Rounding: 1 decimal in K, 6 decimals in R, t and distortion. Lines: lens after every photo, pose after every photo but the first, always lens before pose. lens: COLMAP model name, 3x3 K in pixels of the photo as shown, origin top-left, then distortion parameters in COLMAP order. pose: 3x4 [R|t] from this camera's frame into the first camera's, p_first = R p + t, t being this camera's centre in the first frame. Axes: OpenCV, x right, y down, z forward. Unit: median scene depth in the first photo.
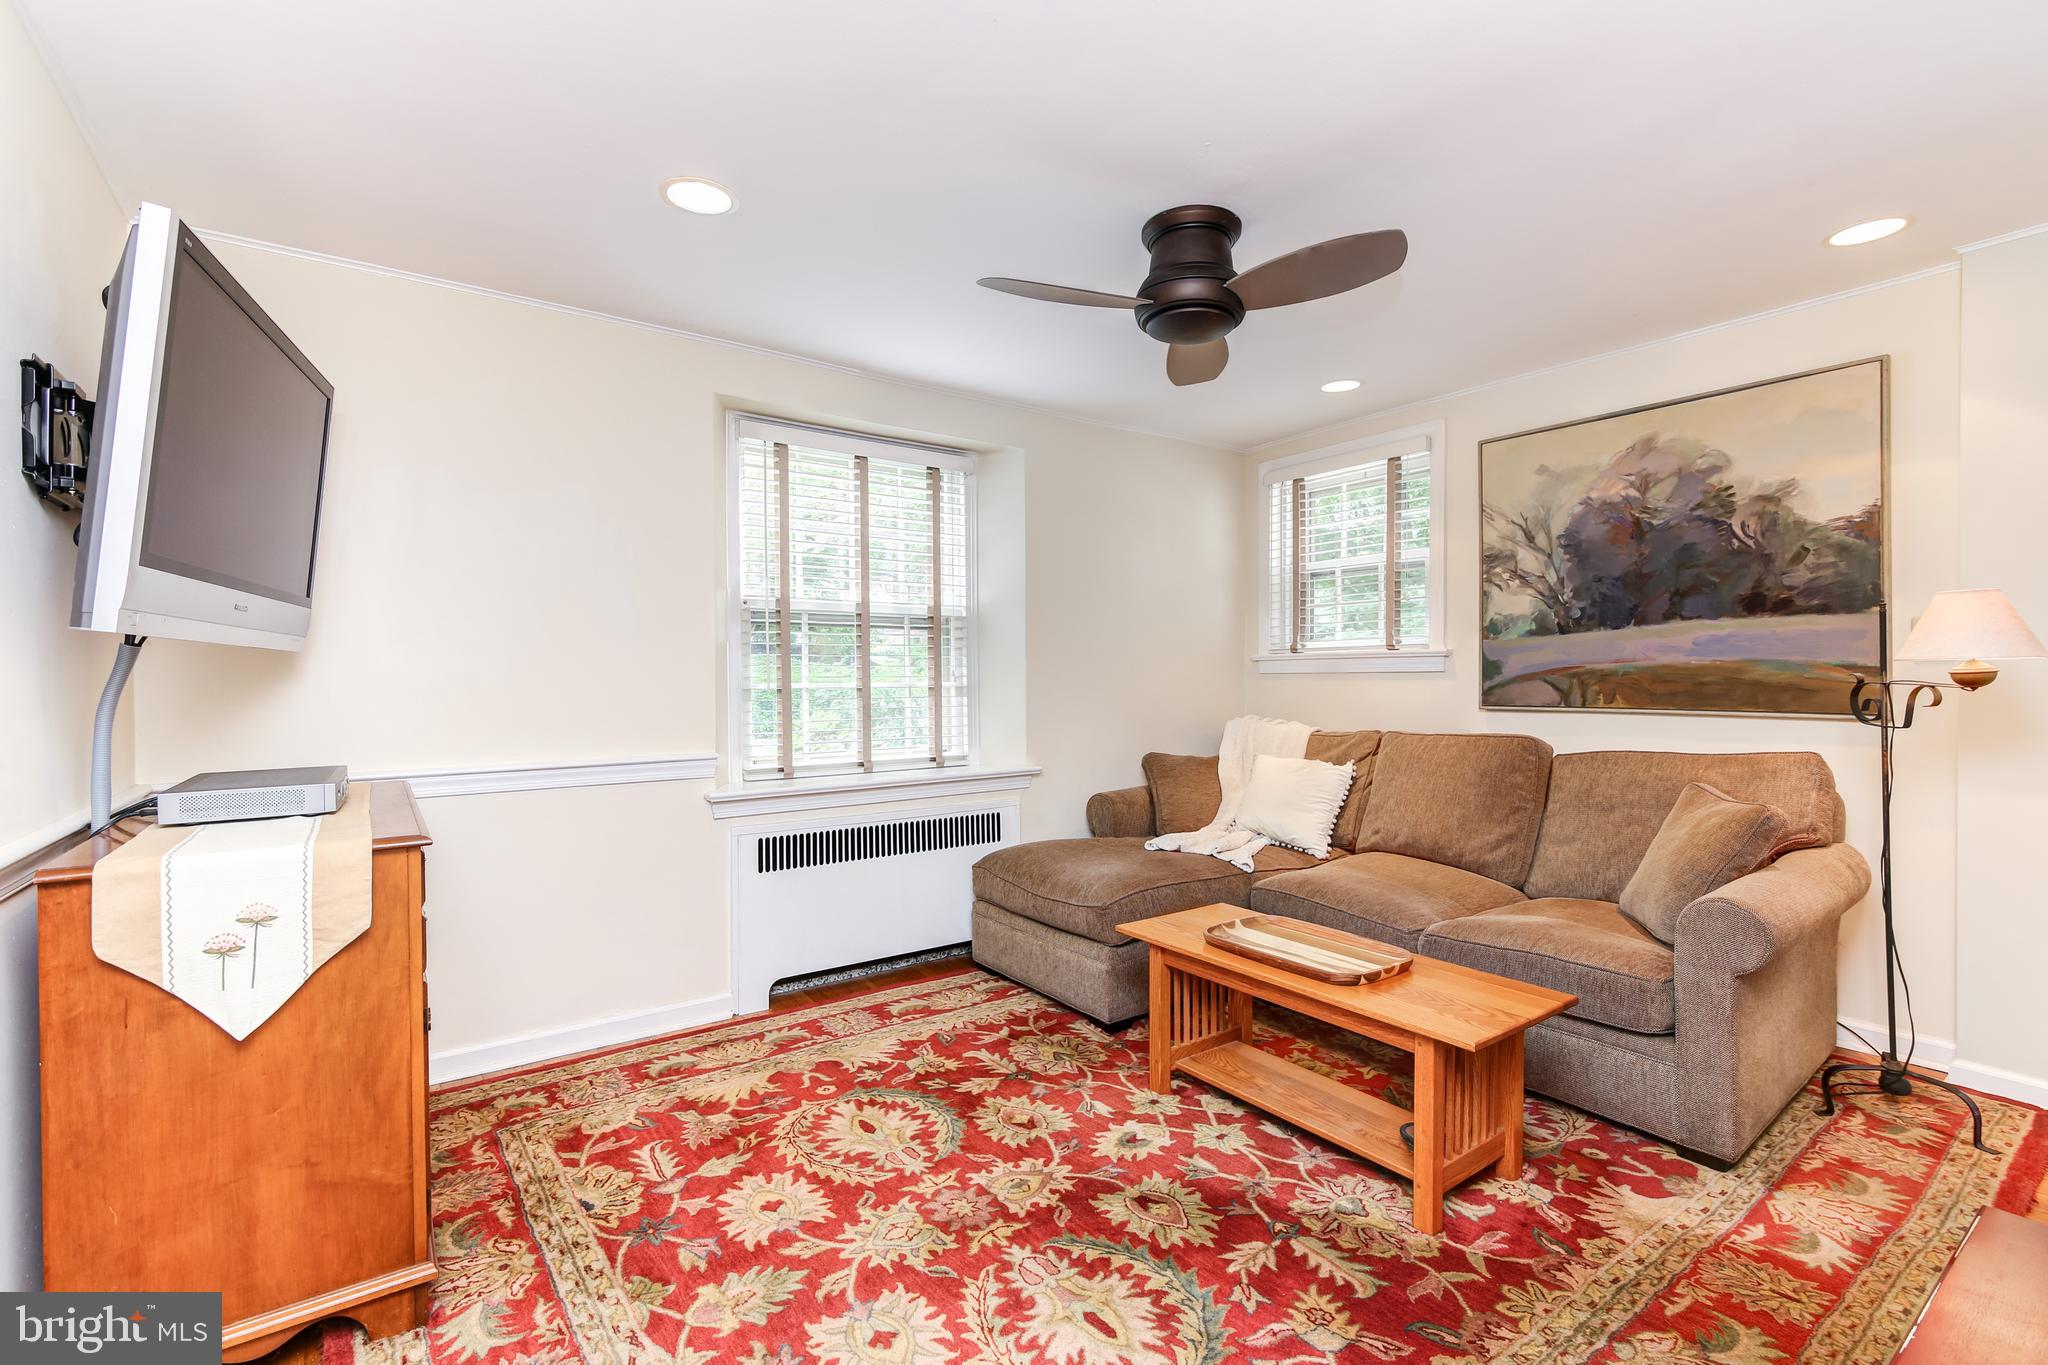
lens RADIAL K [[940.8, 0, 1020.3], [0, 940.8, 679.4], [0, 0, 1]] dist [0.001207, 0.000241]
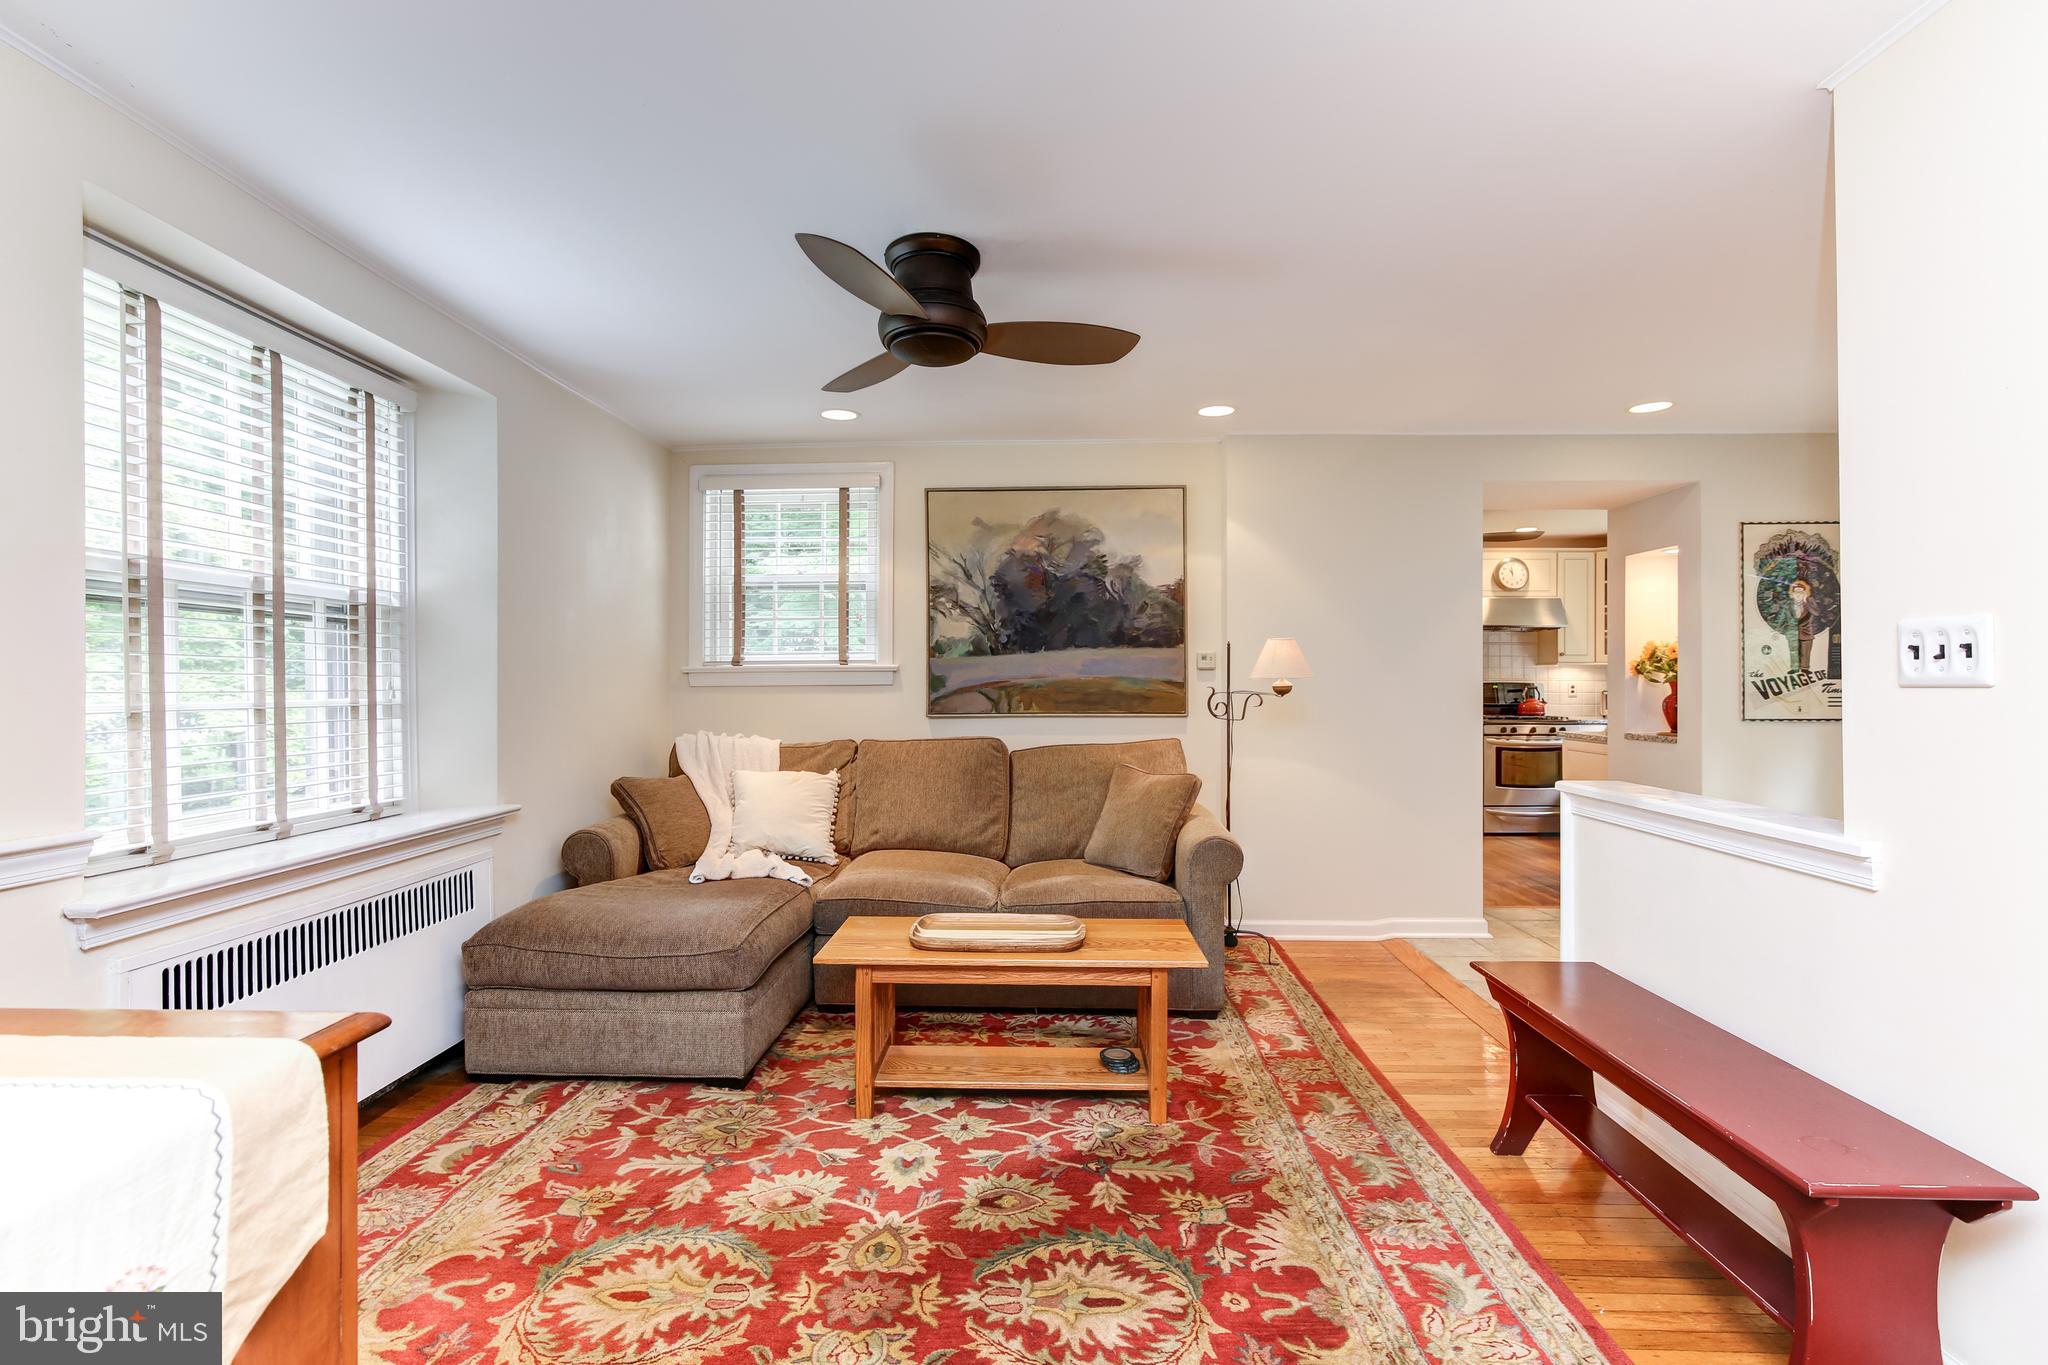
lens RADIAL K [[940.8, 0, 1037.5], [0, 940.8, 680.0], [0, 0, 1]] dist [0.001207, 0.000241]
pose [[0.601351, 0.006168, 0.798961, -0.427502], [0.004898, 0.999923, -0.011406, -0.000656], [-0.798970, 0.010772, 0.601275, 0.219730]]
